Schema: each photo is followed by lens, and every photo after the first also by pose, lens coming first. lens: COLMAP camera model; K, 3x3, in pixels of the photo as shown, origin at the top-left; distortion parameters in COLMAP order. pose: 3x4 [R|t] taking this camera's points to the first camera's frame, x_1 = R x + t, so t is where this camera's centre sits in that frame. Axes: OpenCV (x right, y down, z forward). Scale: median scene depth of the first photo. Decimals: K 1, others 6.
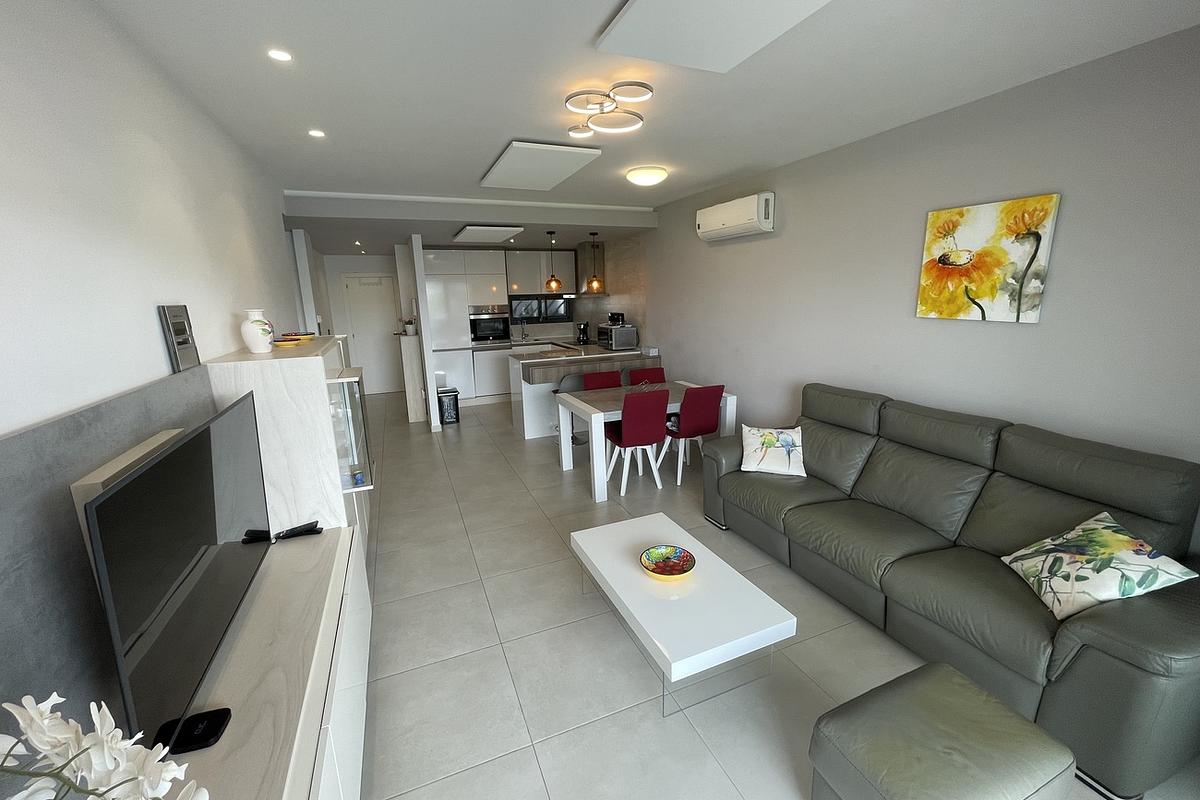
lens RADIAL K [[481.2, 0, 602.8], [0, 481.2, 394.2], [0, 0, 1]] dist [-0.007038, 0.000097]
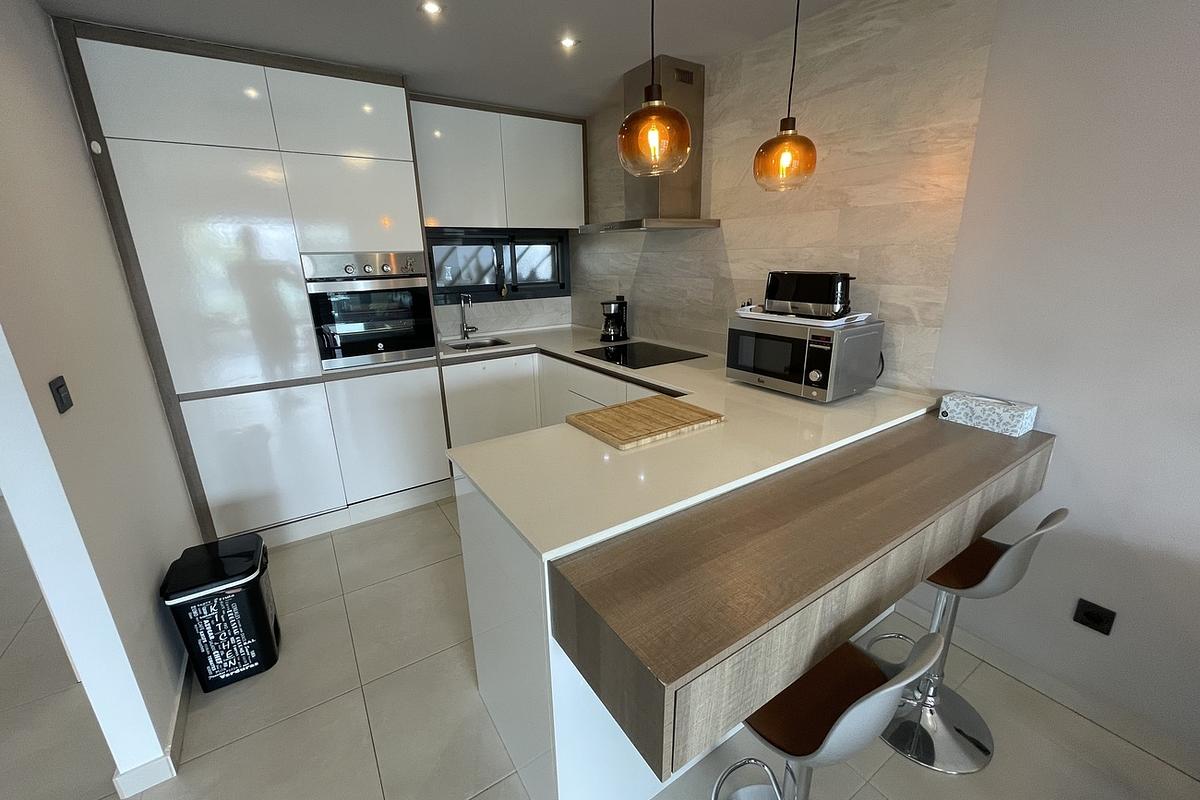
lens RADIAL K [[481.2, 0, 602.8], [0, 481.2, 394.2], [0, 0, 1]] dist [-0.007038, 0.000097]
pose [[0.981734, -0.046158, 0.184576, -0.130568], [0.033818, 0.997012, 0.069452, -0.094605], [-0.187231, -0.061942, 0.980361, 0.581869]]
